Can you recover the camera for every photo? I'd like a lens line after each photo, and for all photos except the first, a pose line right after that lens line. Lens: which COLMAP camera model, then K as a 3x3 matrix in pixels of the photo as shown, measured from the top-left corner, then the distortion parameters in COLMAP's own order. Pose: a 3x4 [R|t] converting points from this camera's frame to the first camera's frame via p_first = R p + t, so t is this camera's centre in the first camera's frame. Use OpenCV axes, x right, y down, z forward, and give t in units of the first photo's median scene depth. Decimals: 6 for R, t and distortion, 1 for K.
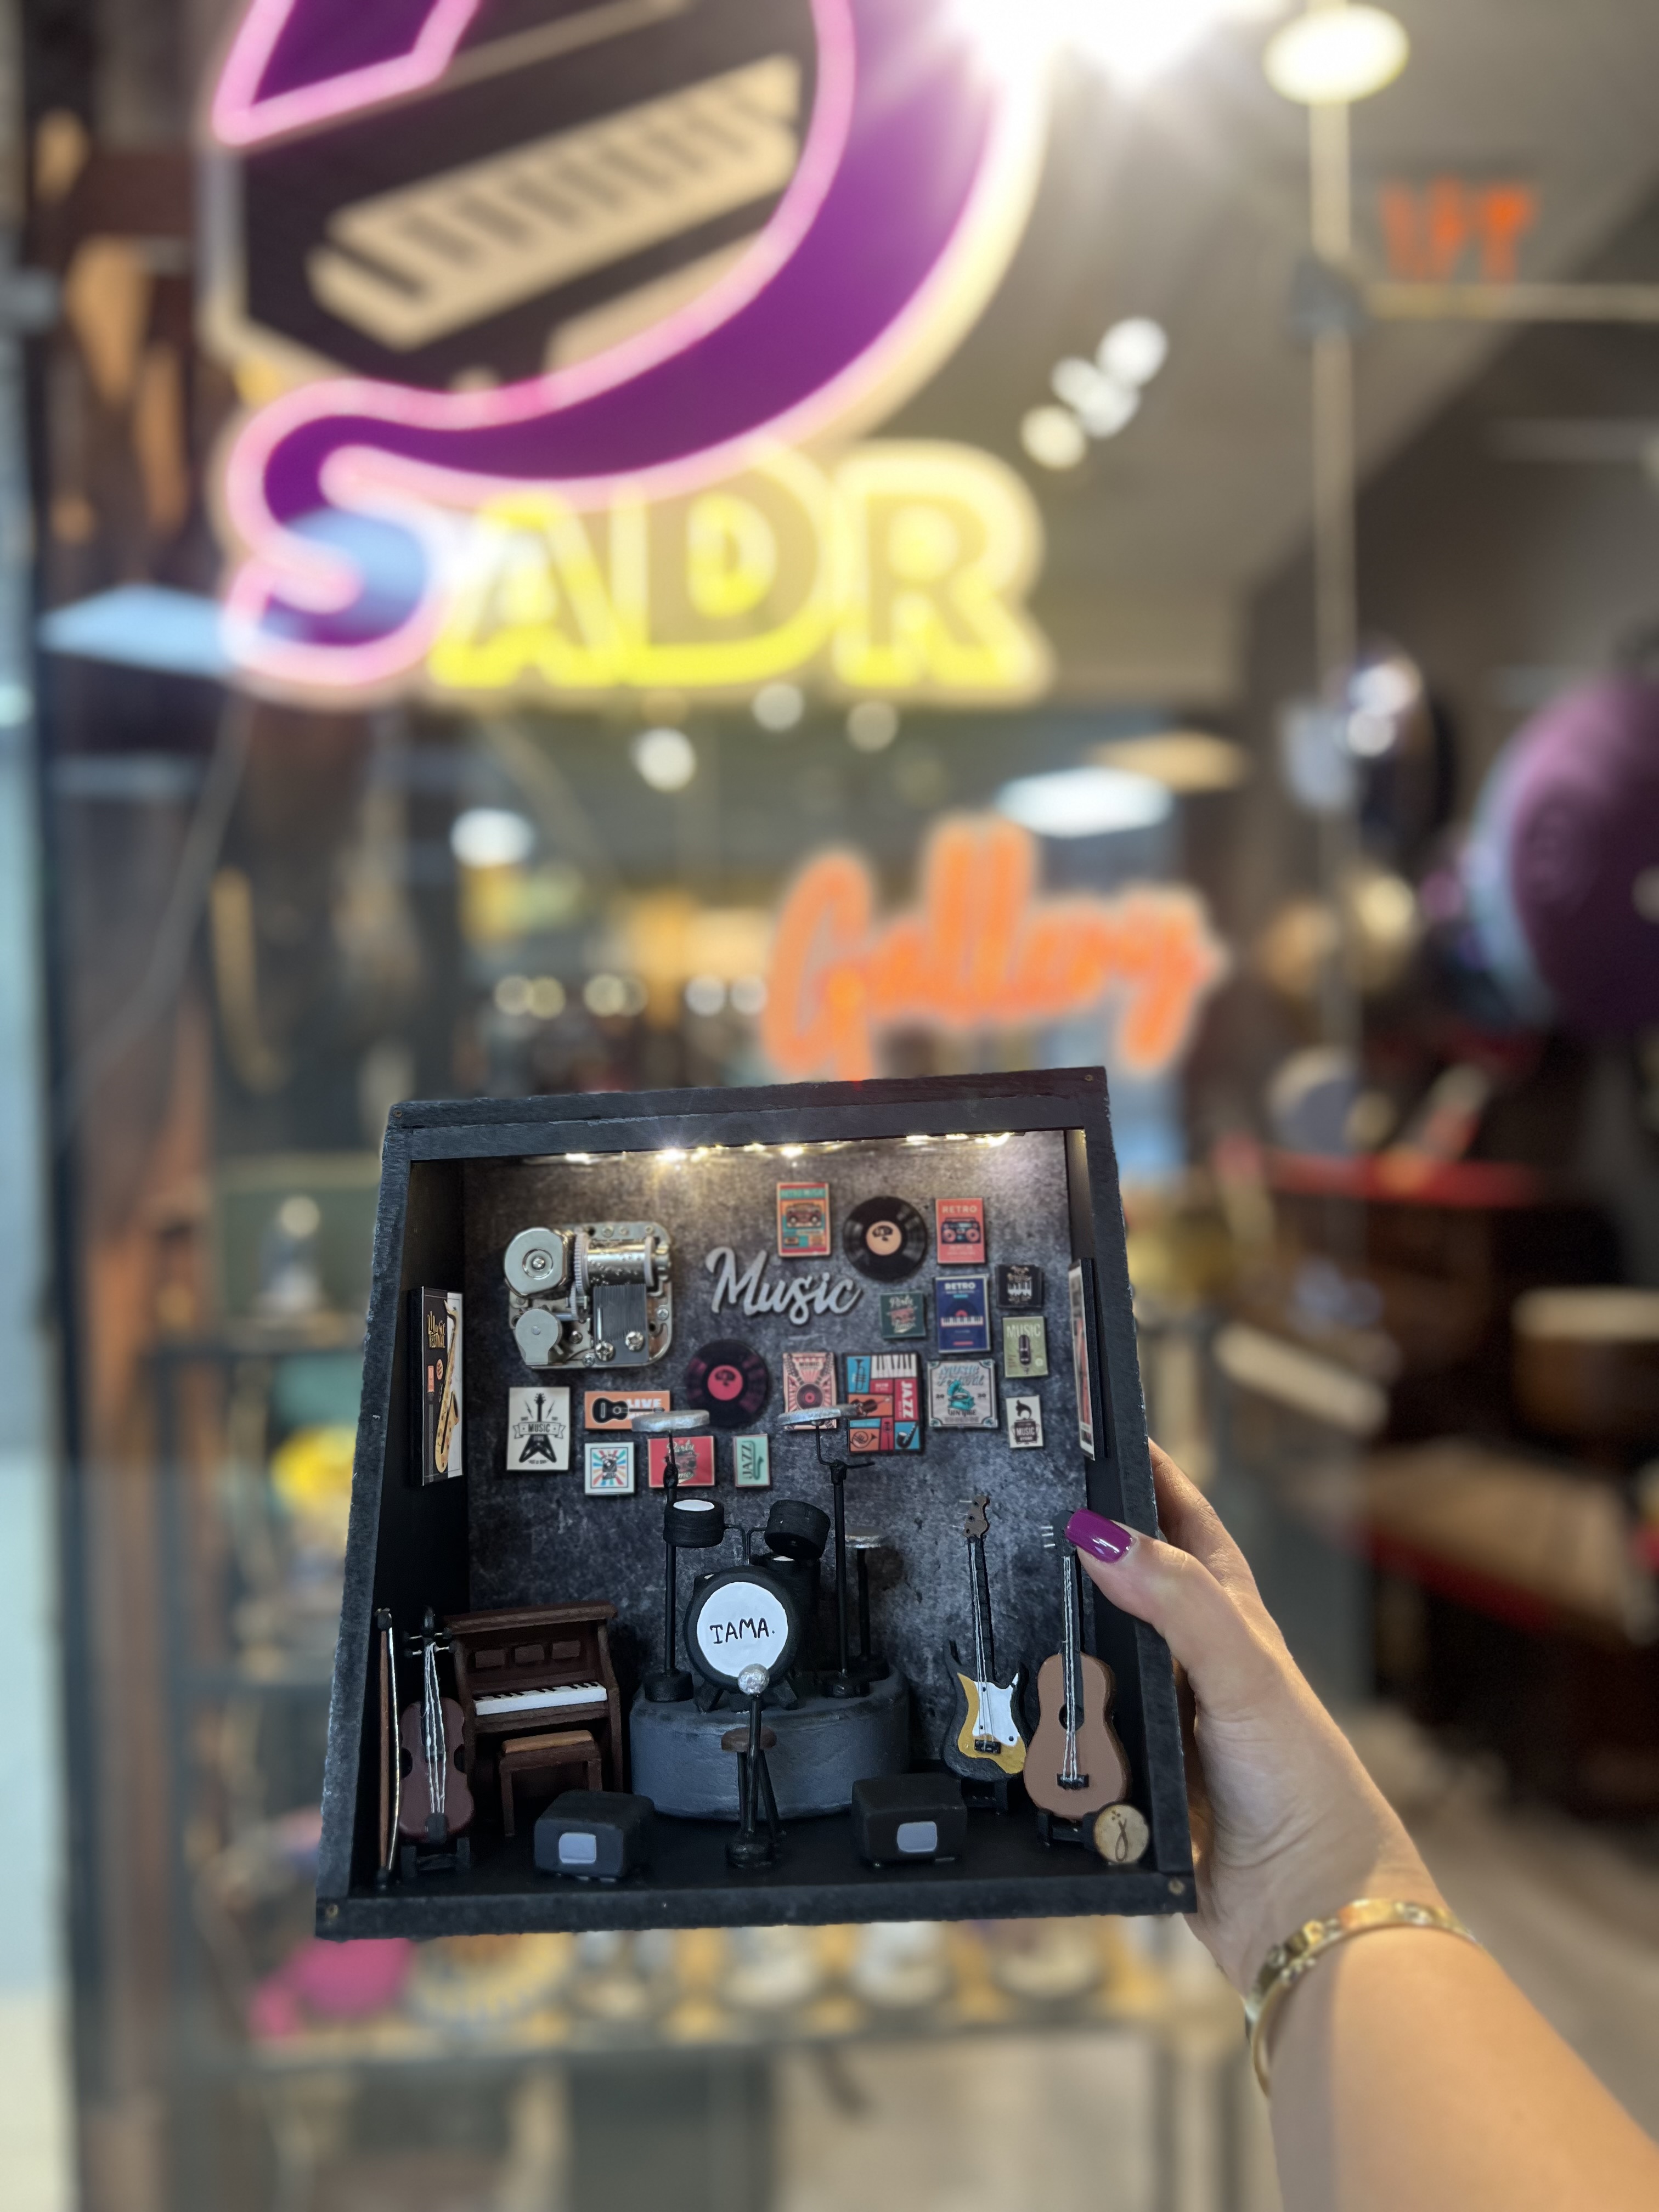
lens RADIAL K [[1682.2, 0, 834.4], [0, 1682.2, 1109.3], [0, 0, 1]] dist [0.050631, -0.009492]
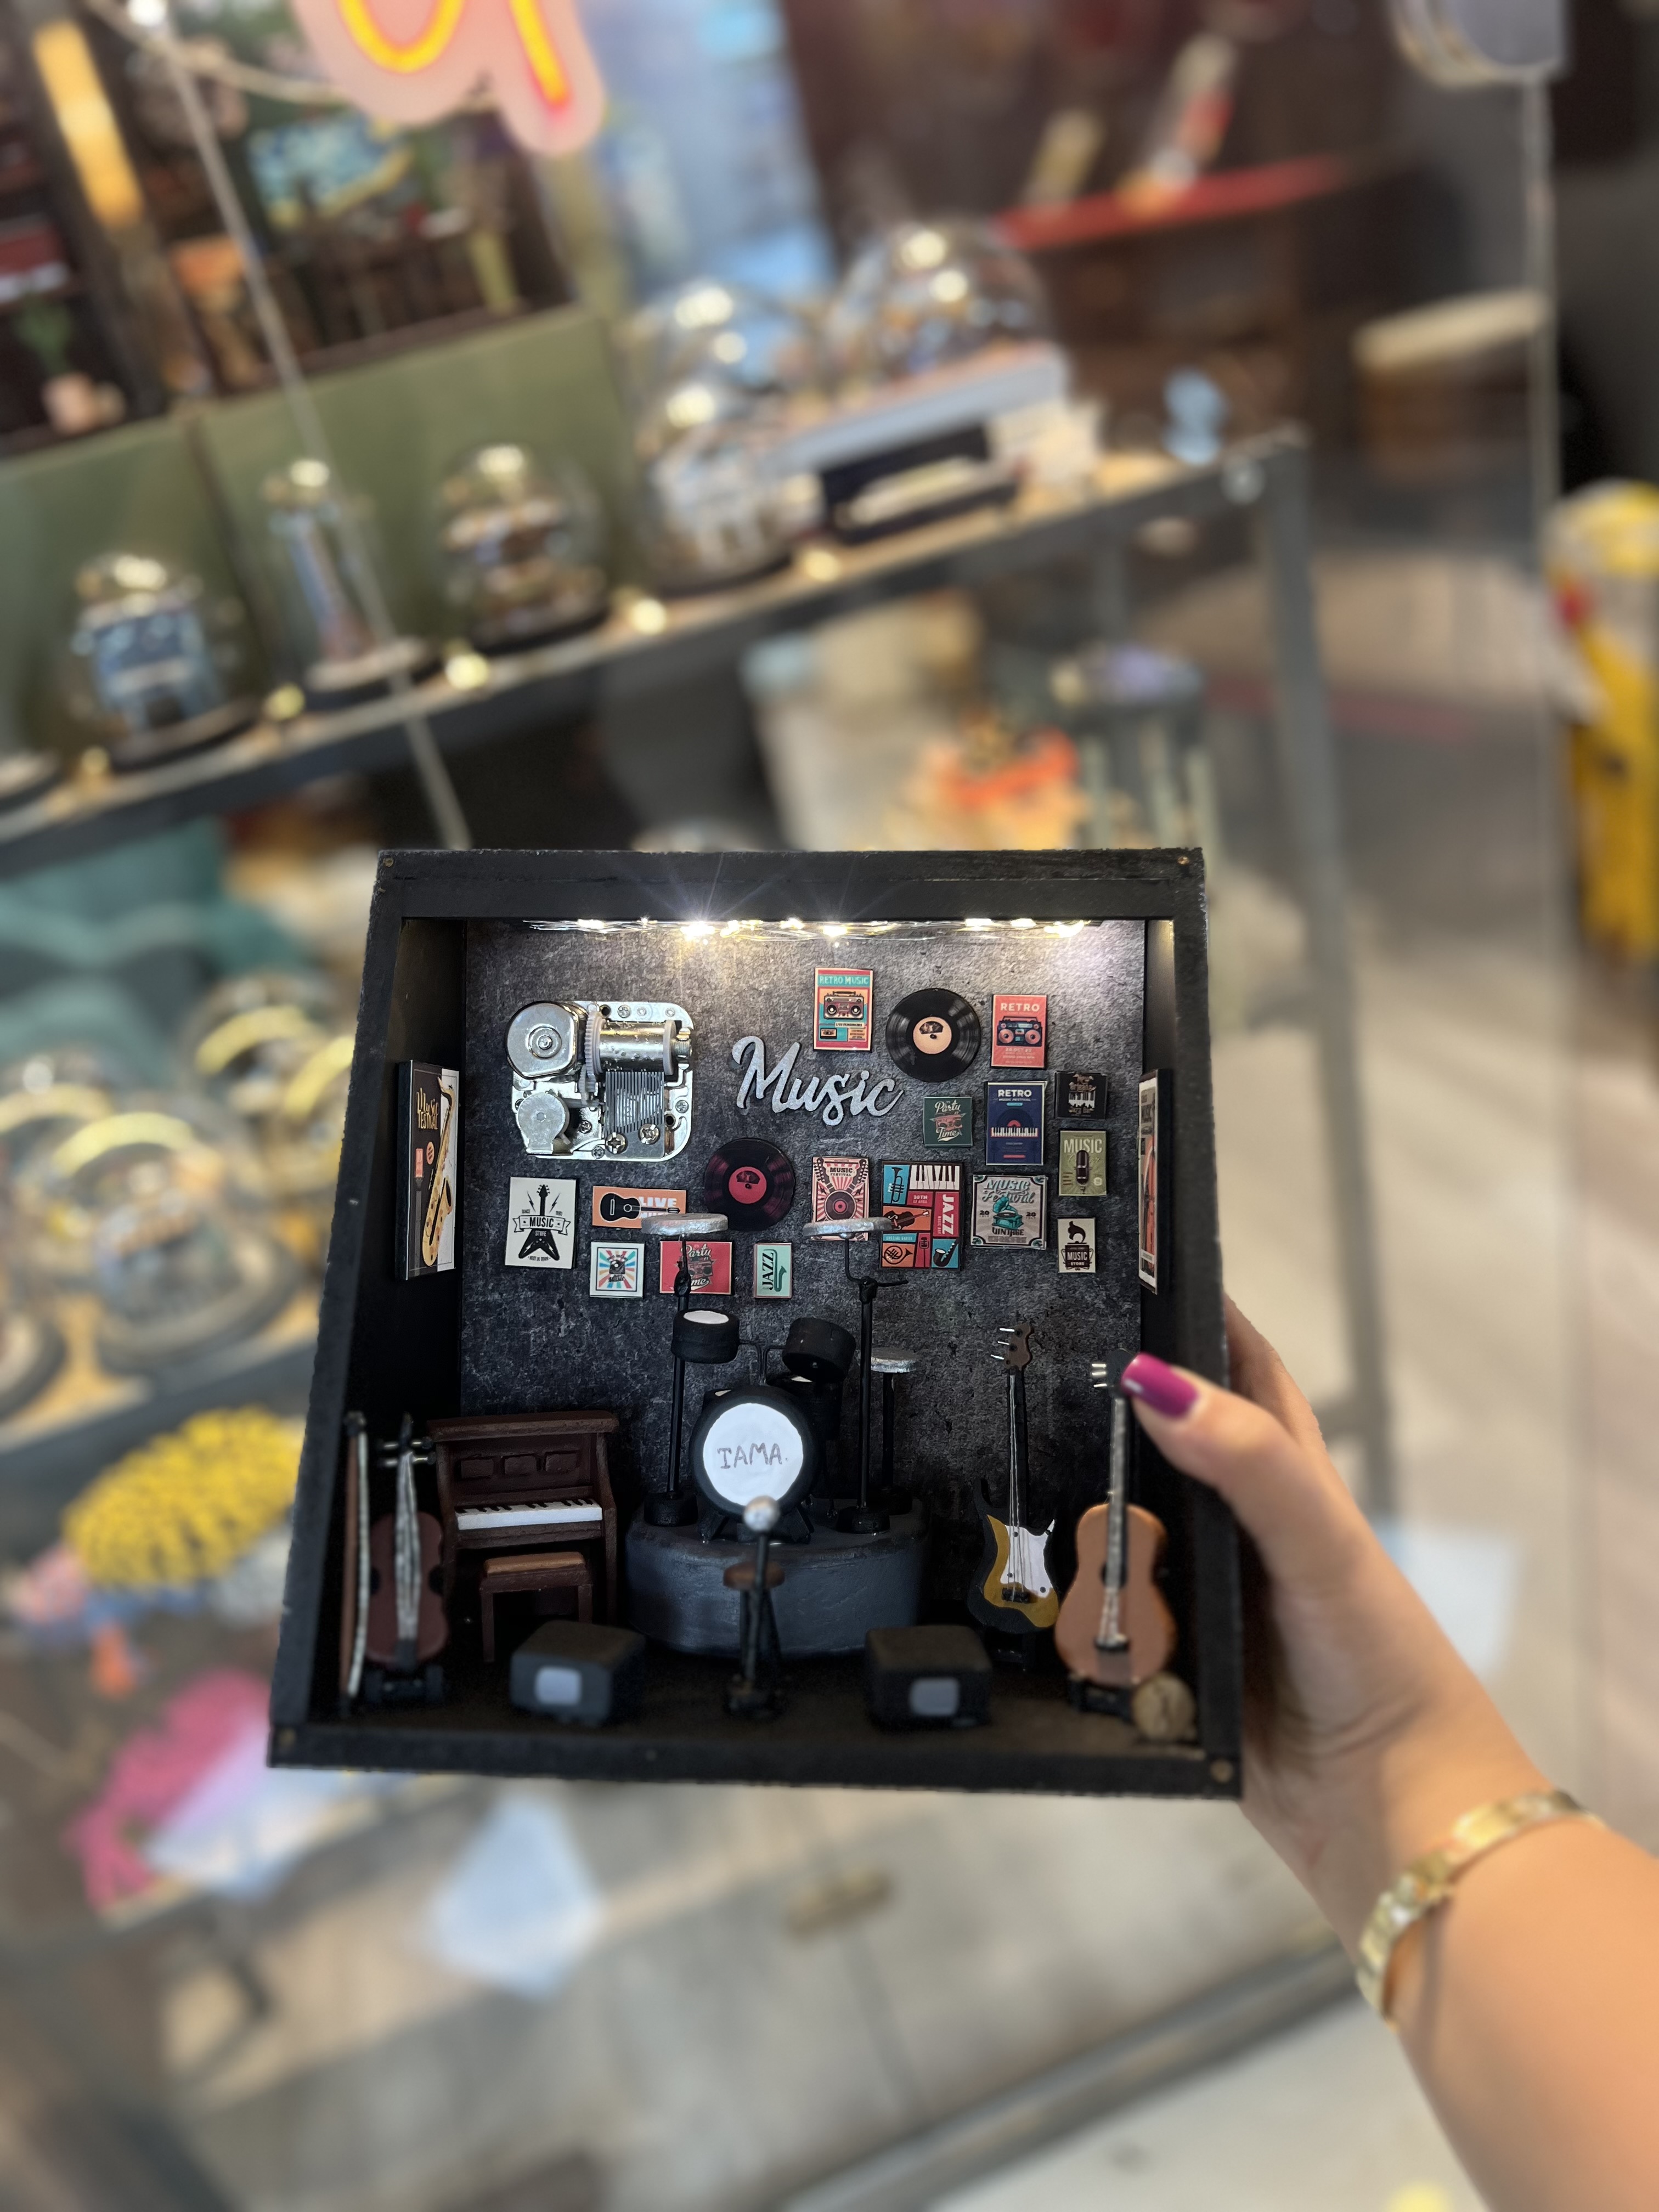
lens RADIAL K [[1682.2, 0, 824.2], [0, 1682.2, 1103.3], [0, 0, 1]] dist [0.050631, -0.009492]
pose [[0.998221, 0.052969, -0.027375, -0.001468], [-0.049493, 0.992136, 0.114966, 0.013575], [0.033249, -0.113406, 0.992992, 0.115282]]
